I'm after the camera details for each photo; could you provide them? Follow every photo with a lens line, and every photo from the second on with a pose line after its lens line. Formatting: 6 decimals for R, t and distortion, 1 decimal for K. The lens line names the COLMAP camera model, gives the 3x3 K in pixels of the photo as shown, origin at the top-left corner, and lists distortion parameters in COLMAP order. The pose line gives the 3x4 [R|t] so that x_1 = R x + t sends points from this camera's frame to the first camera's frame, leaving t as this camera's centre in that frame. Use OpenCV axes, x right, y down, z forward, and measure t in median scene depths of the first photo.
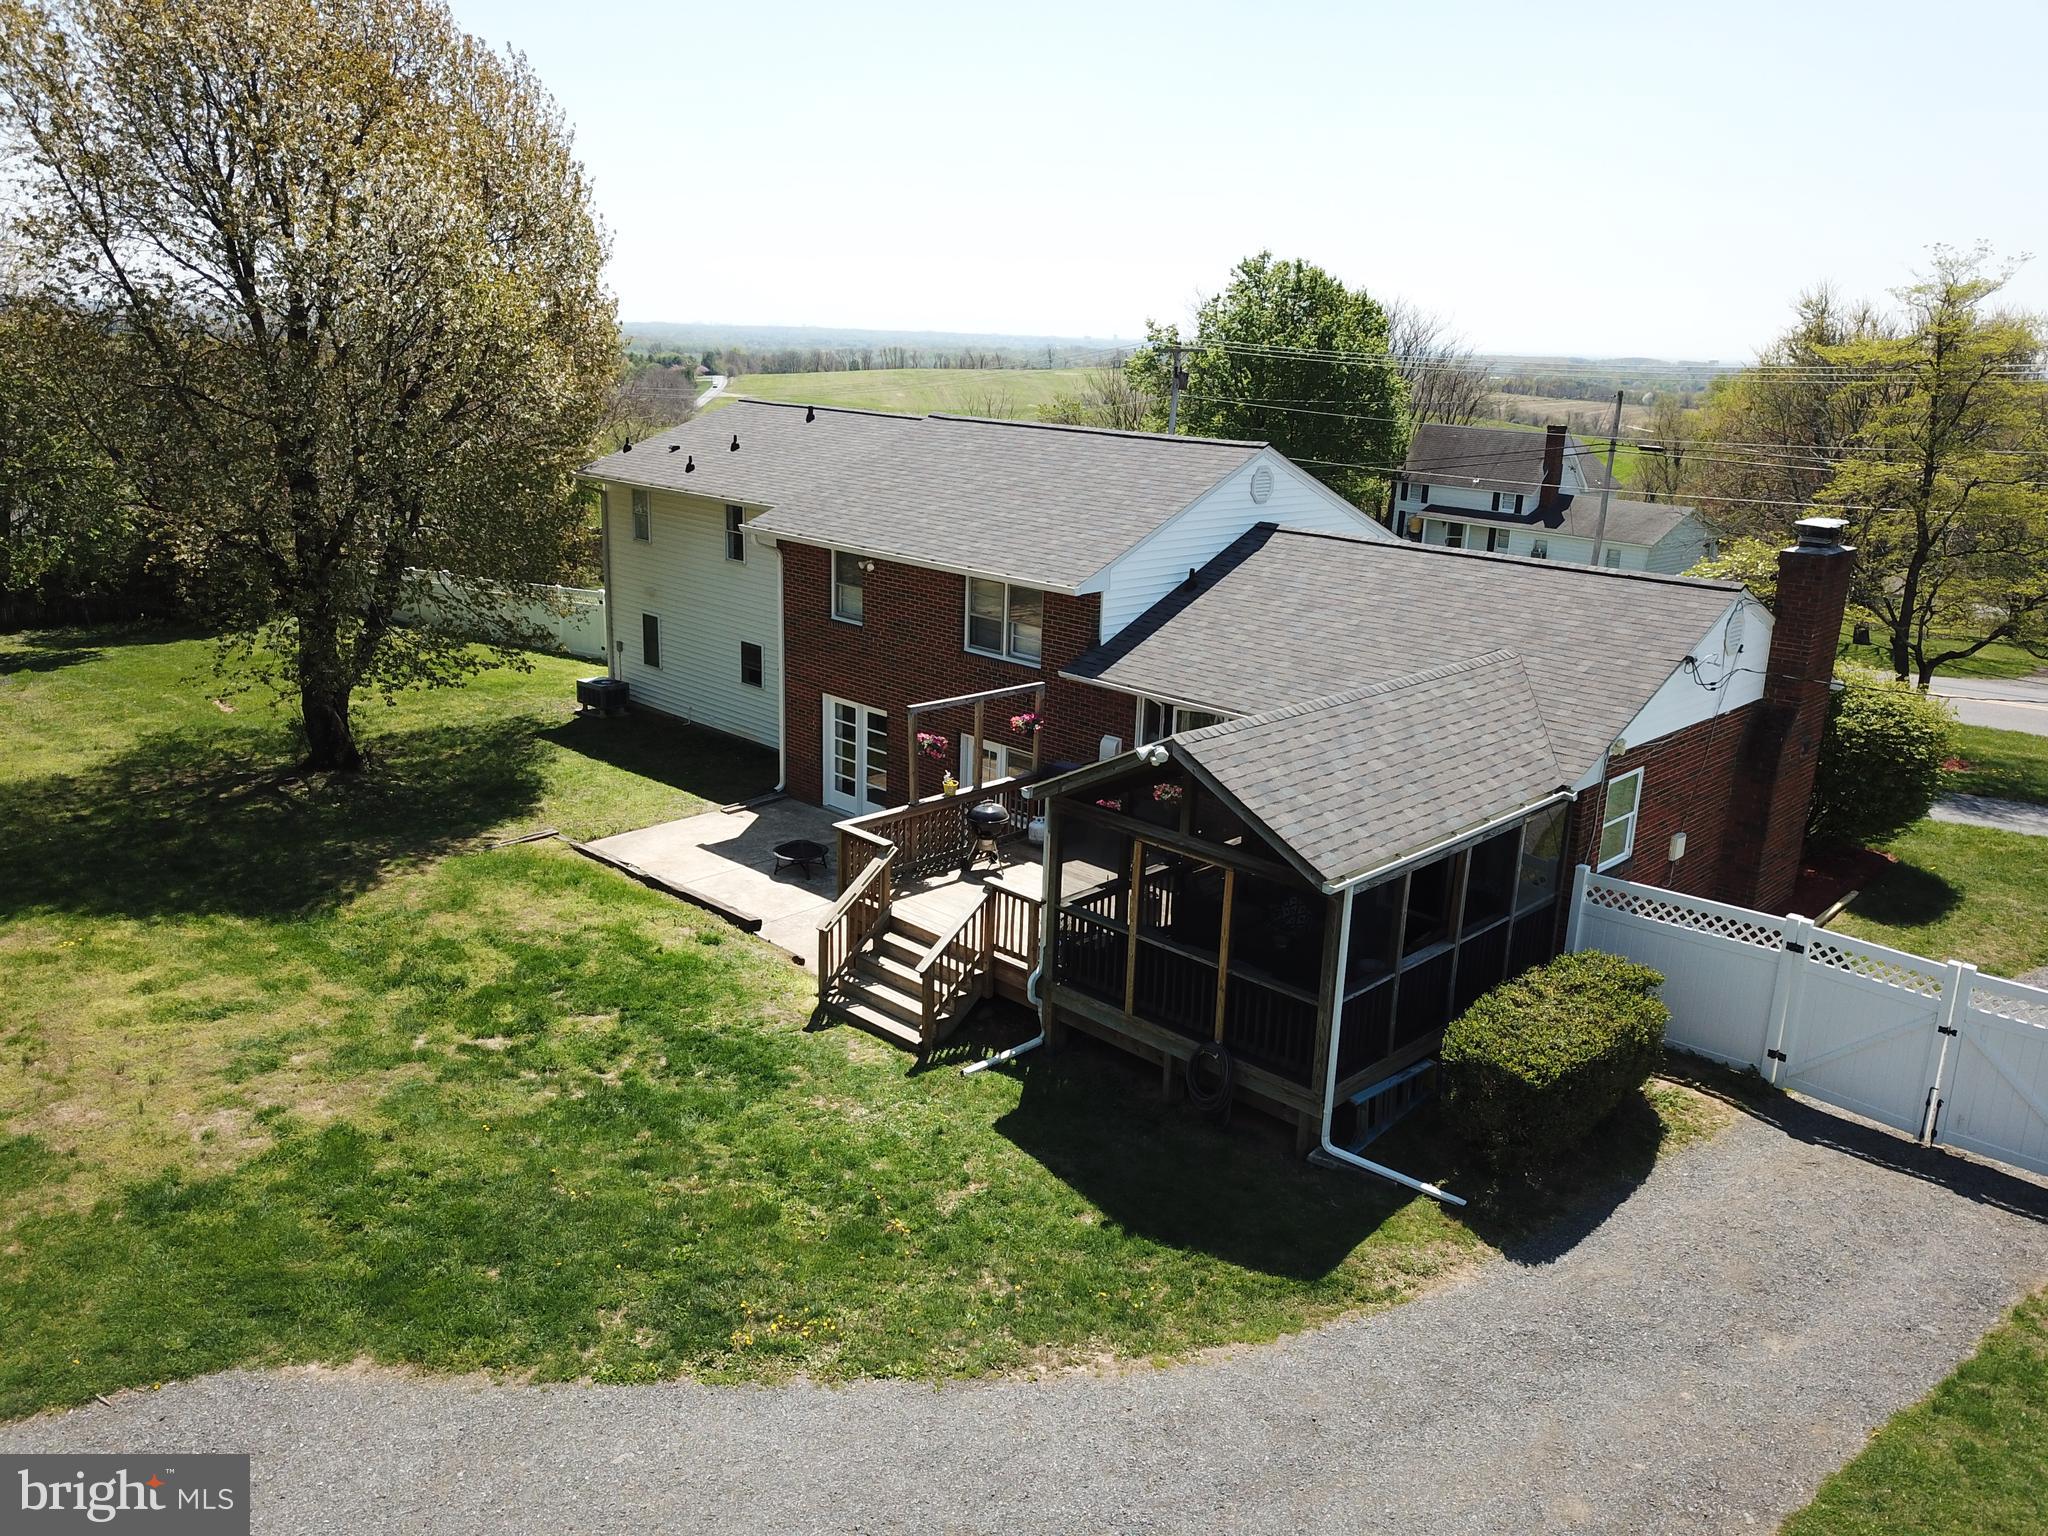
lens RADIAL K [[1567.3, 0, 1029.1], [0, 1567.3, 762.7], [0, 0, 1]] dist [0.022976, -0.026535]
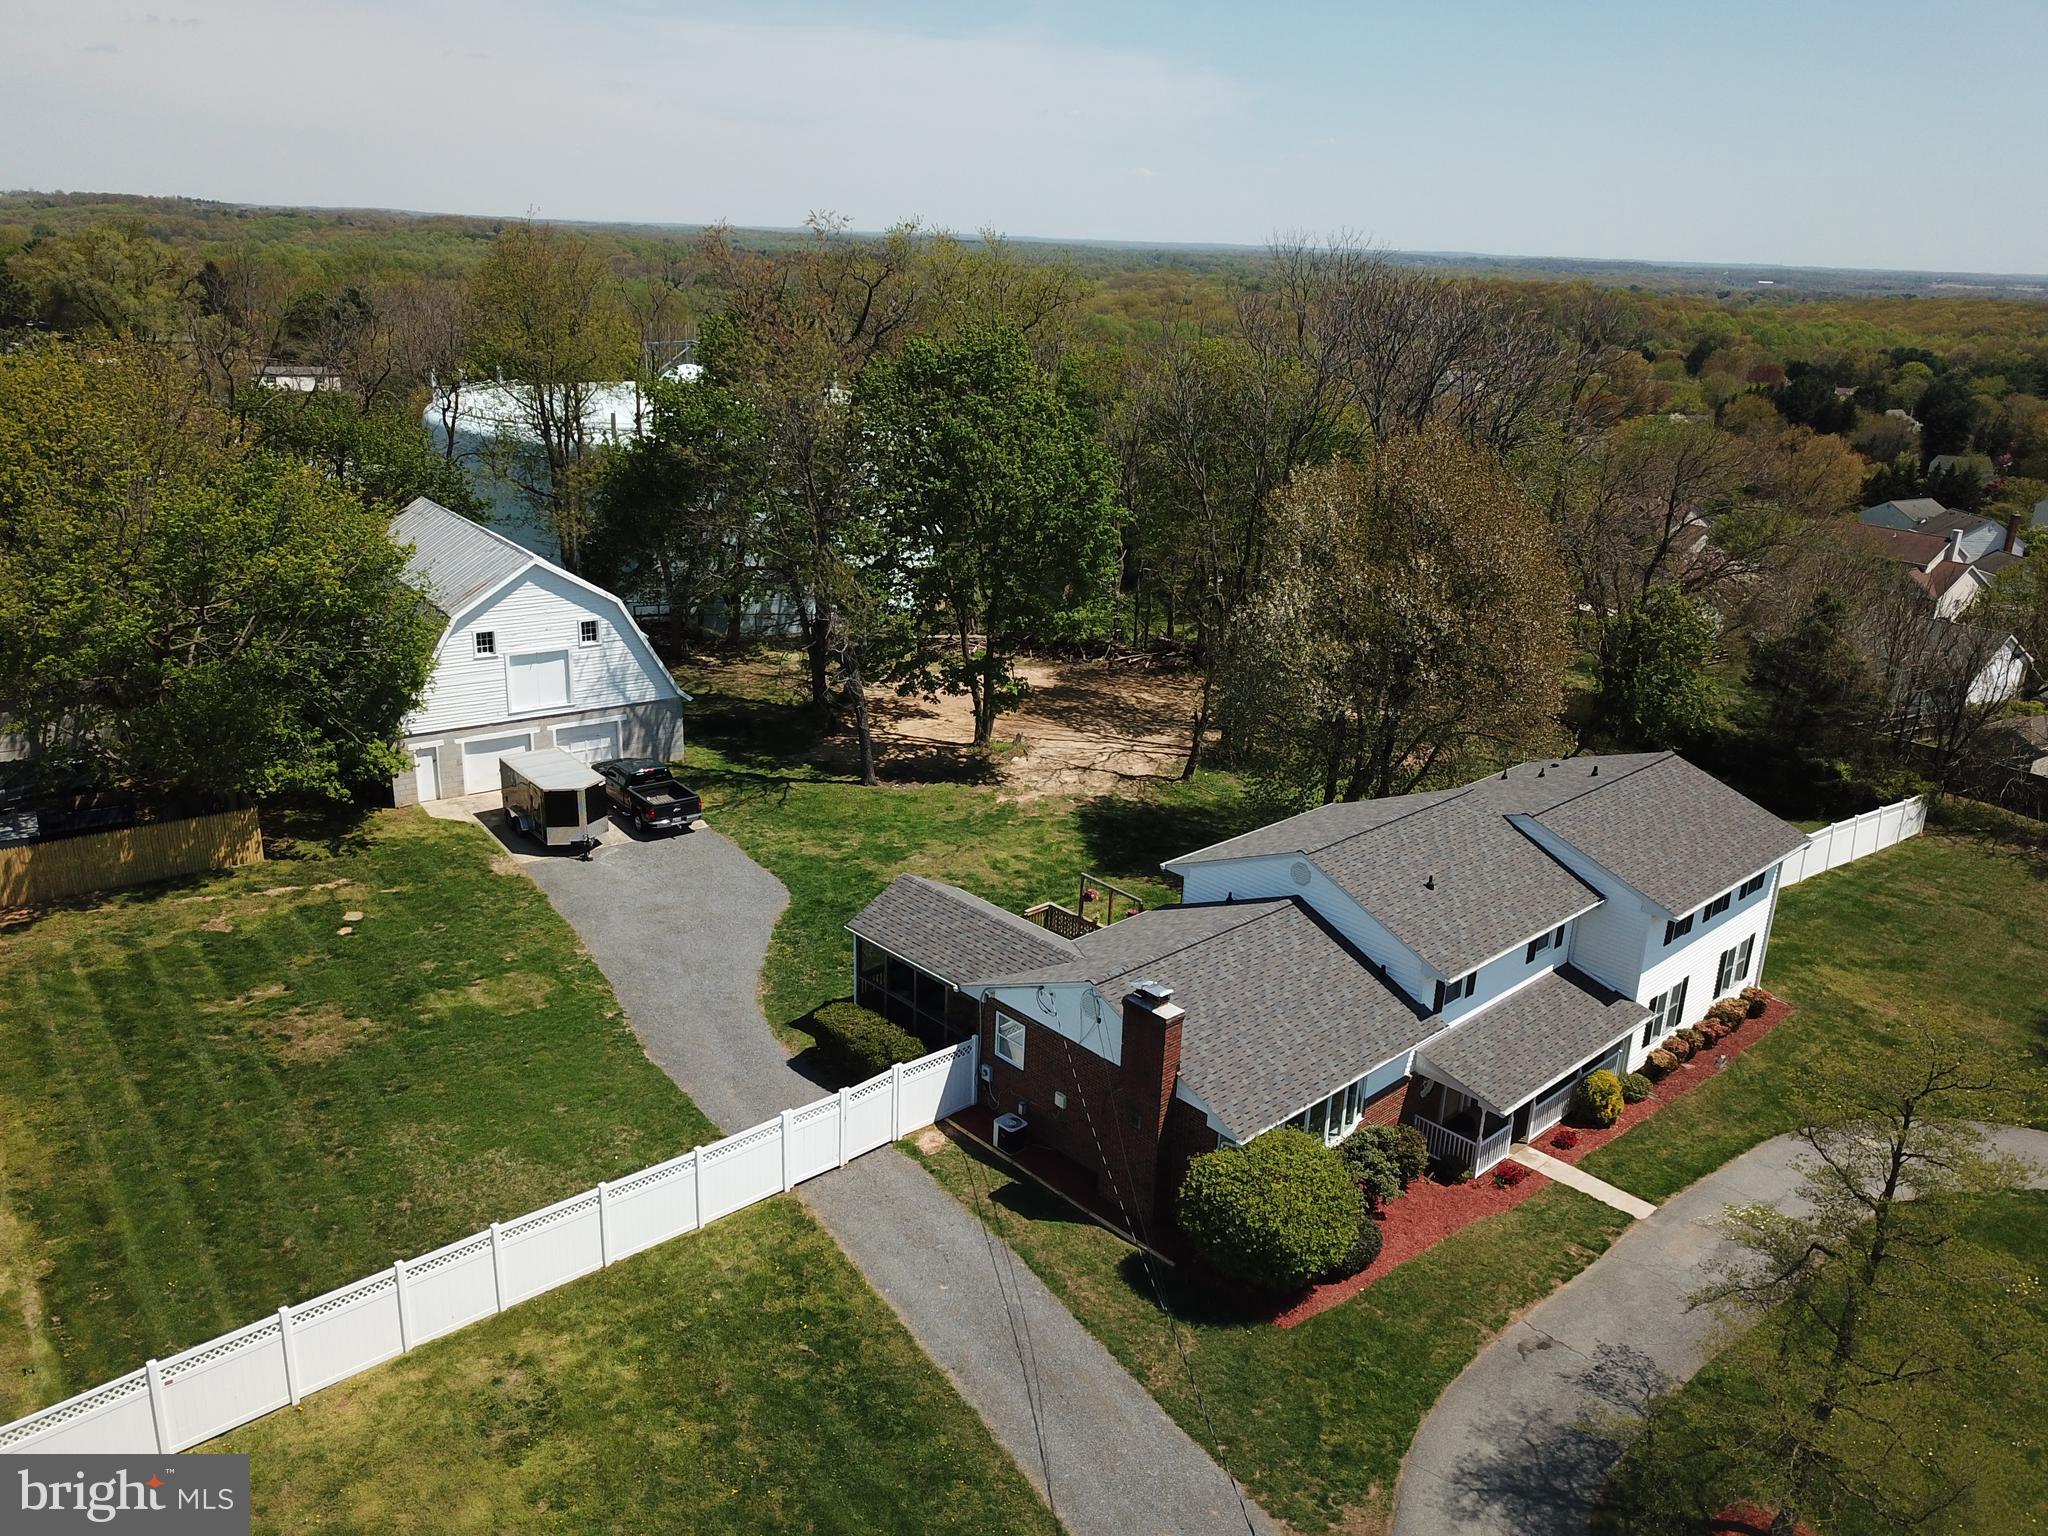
lens RADIAL K [[1567.3, 0, 1031.7], [0, 1567.3, 771.5], [0, 0, 1]] dist [0.022976, -0.026535]
pose [[-0.040290, 0.294230, -0.954885, 2.283040], [-0.303299, 0.906969, 0.292263, -0.906074], [0.952043, 0.301391, 0.052698, 0.866399]]
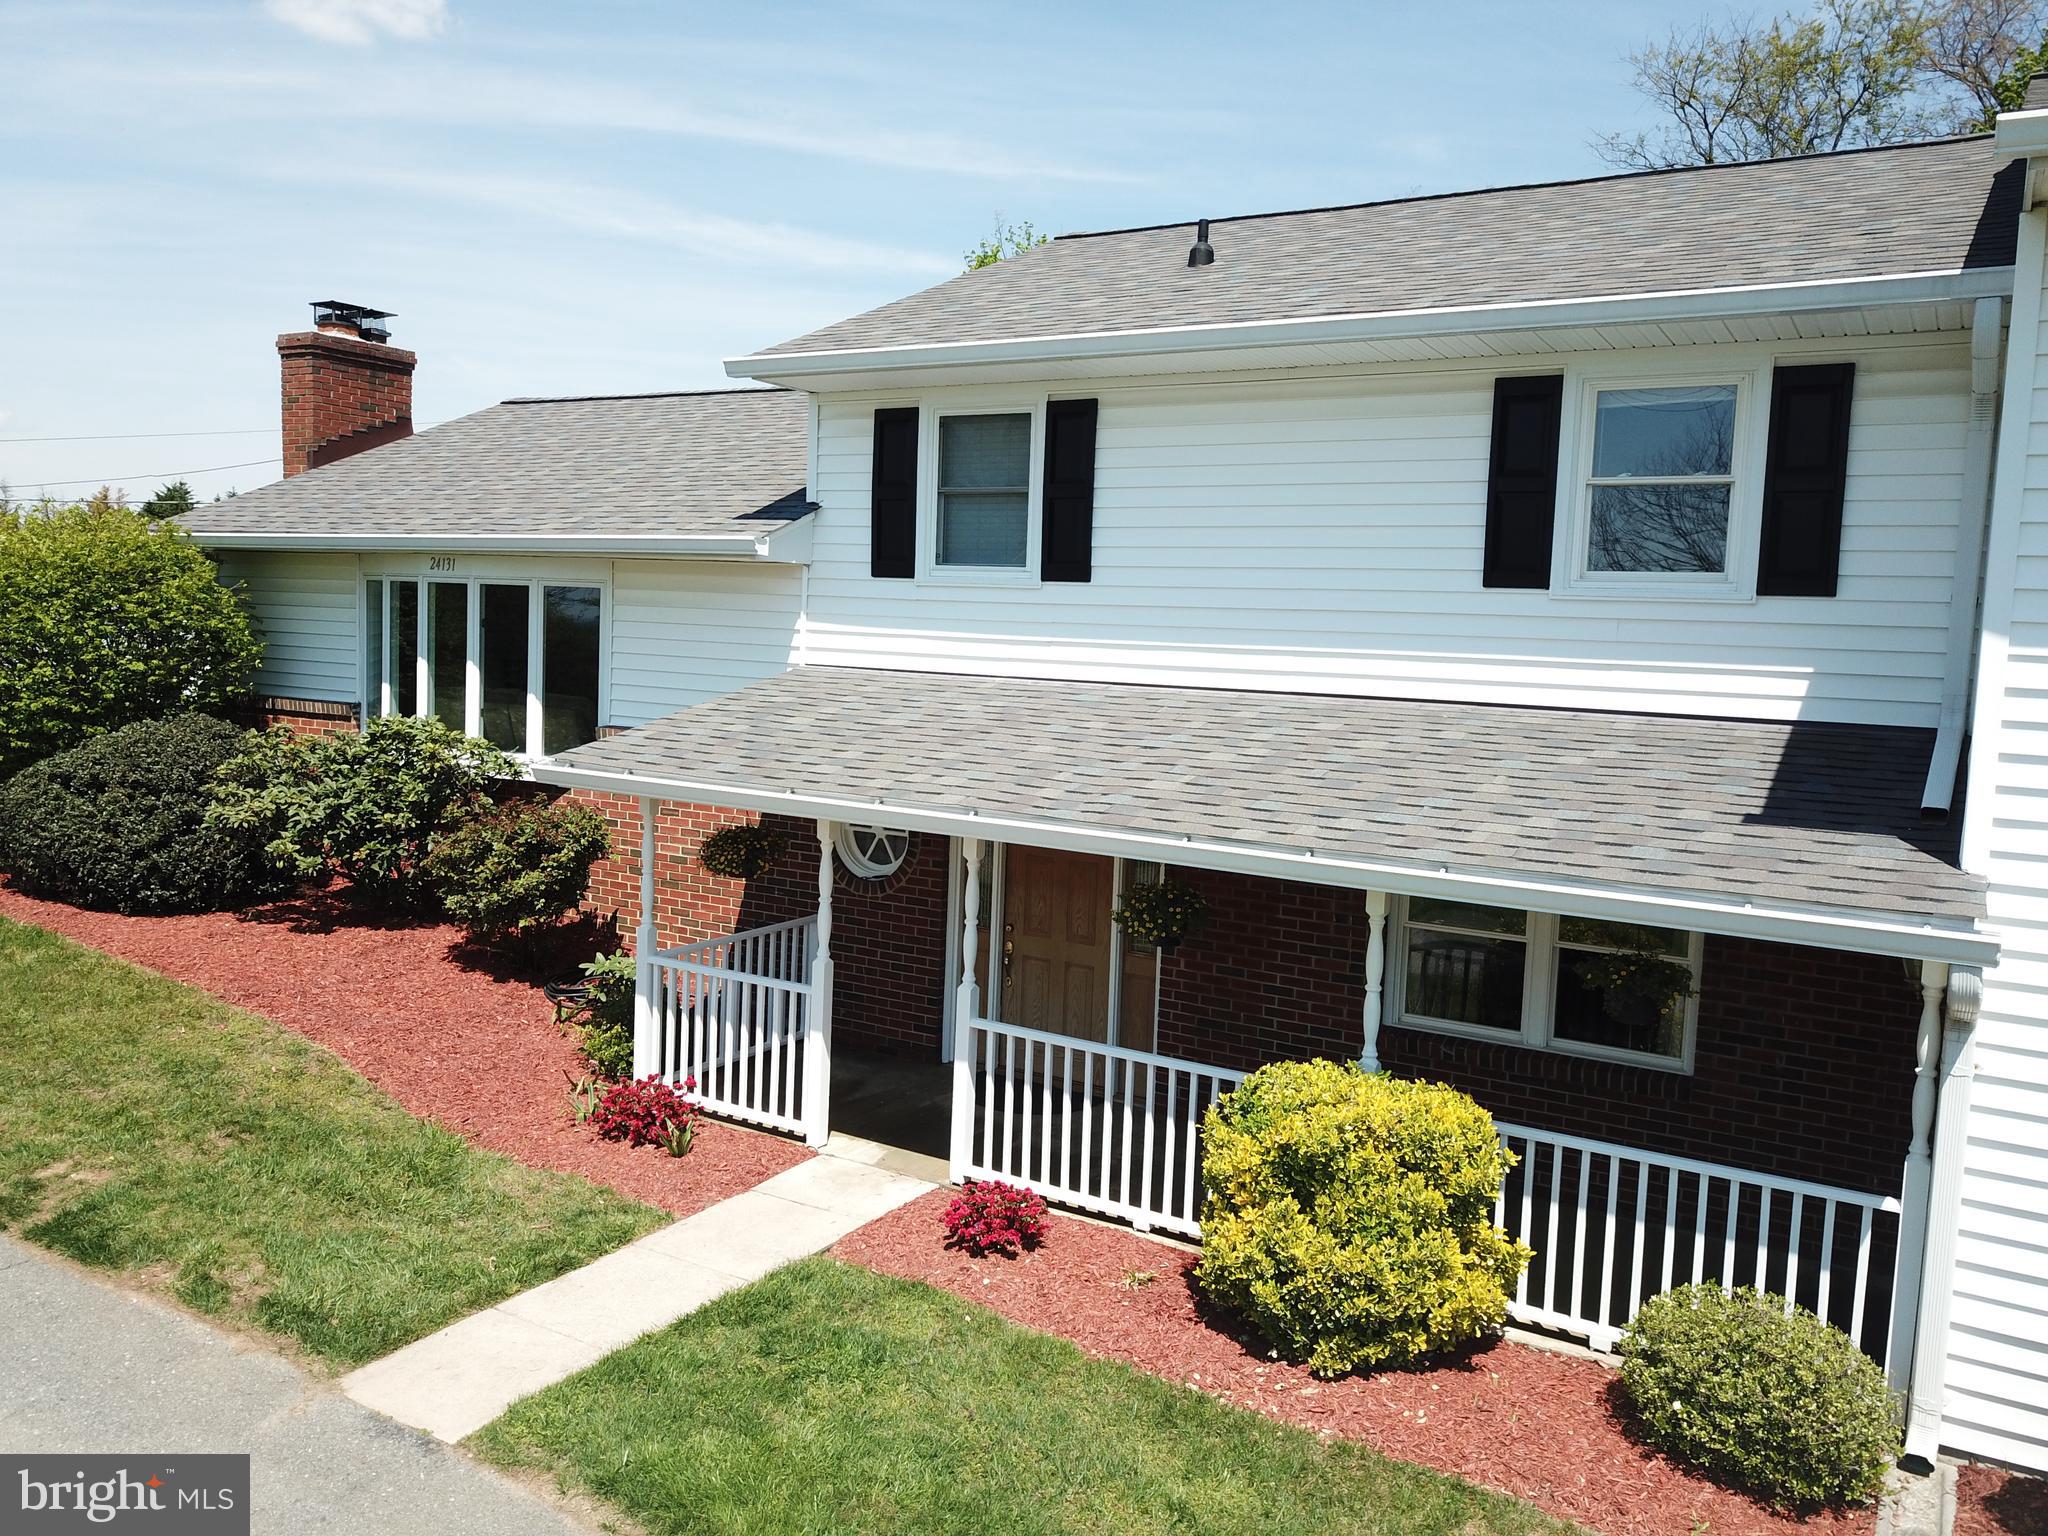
lens RADIAL K [[1567.3, 0, 1016.8], [0, 1567.3, 755.6], [0, 0, 1]] dist [0.022976, -0.026535]
pose [[-0.972792, -0.050429, -0.226126, 0.403700], [-0.127150, 0.932109, 0.339125, -0.301231], [0.193673, 0.358650, -0.913160, 2.219783]]
